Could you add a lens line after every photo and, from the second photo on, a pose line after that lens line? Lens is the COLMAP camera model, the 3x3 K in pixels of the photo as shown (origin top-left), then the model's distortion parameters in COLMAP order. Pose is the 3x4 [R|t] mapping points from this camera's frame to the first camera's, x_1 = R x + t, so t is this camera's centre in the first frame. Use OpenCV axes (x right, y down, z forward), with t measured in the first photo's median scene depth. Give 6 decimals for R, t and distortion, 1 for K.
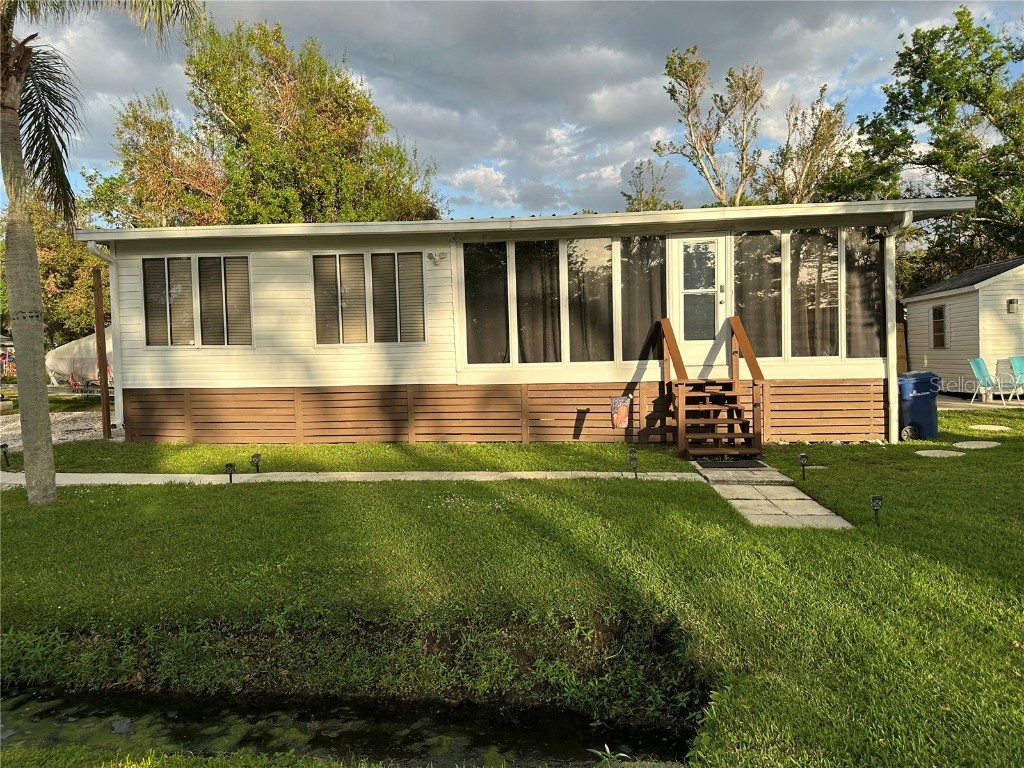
lens RADIAL K [[708.8, 0, 512.0], [0, 708.8, 384.0], [0, 0, 1]] dist [0.048209, -0.065741]
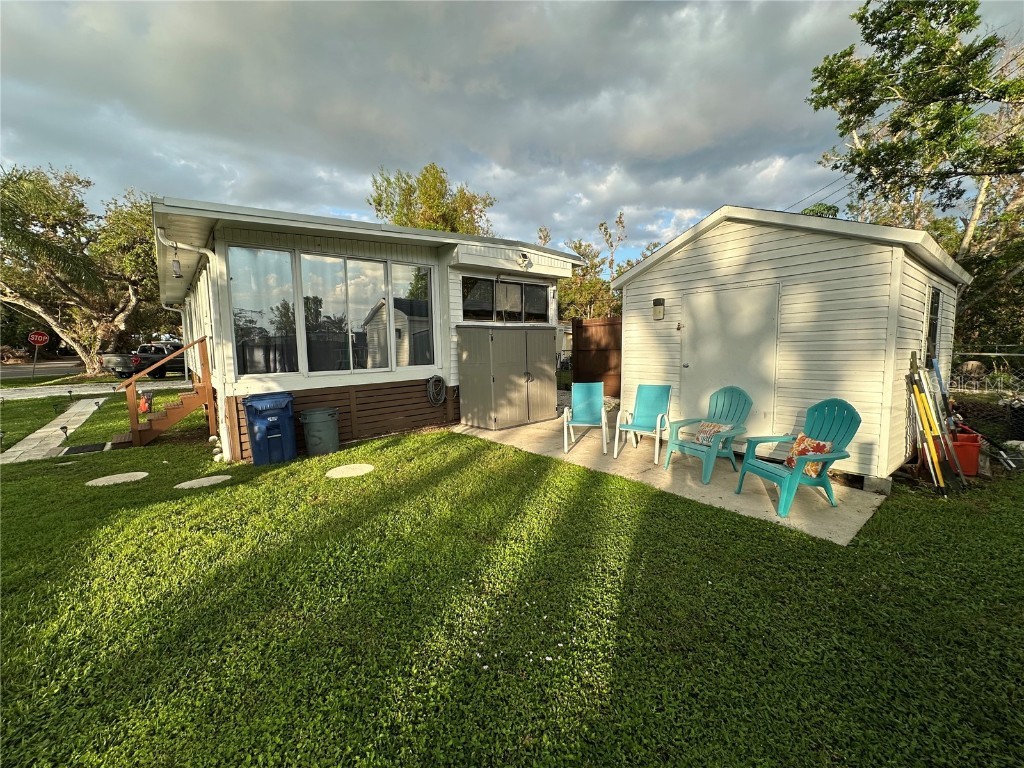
lens RADIAL K [[409.9, 0, 512.0], [0, 409.9, 384.0], [0, 0, 1]] dist [0.000767, 0.000249]
pose [[0.724698, 0.057230, -0.686686, 1.153018], [-0.025786, 0.998099, 0.055971, -0.071524], [0.688584, -0.022855, 0.724797, 0.809922]]
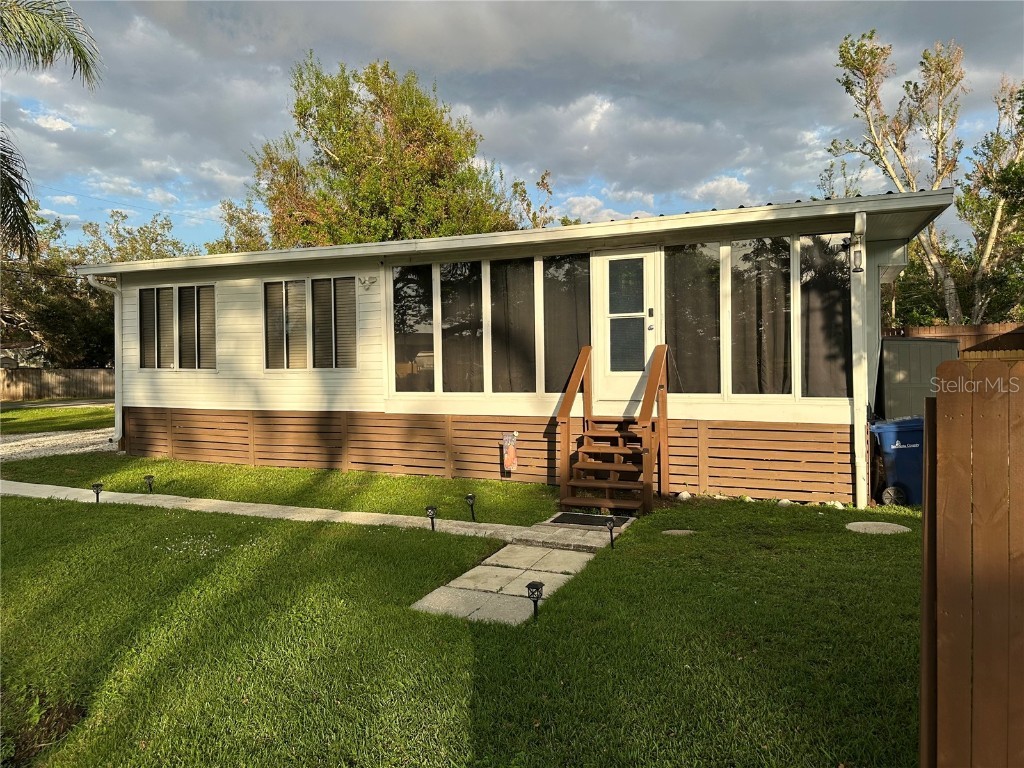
lens RADIAL K [[708.8, 0, 512.0], [0, 708.8, 384.0], [0, 0, 1]] dist [0.048209, -0.065741]
pose [[0.953118, 0.021098, -0.301864, 0.378253], [-0.028120, 0.999425, -0.018936, -0.025235], [0.301291, 0.026536, 0.953163, 0.129152]]
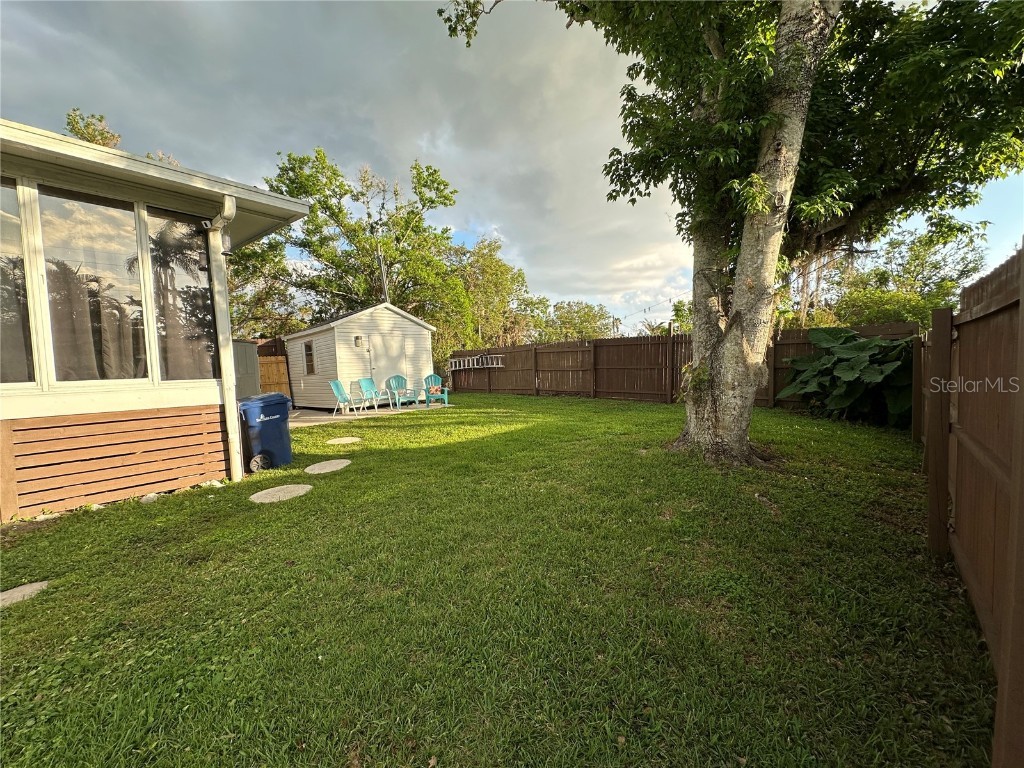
lens RADIAL K [[409.9, 0, 512.0], [0, 409.9, 384.0], [0, 0, 1]] dist [0.000767, 0.000249]
pose [[0.578054, -0.031937, 0.815374, 0.311018], [0.065622, 0.997817, -0.007439, -0.004945], [-0.813356, 0.057806, 0.578887, 0.423966]]
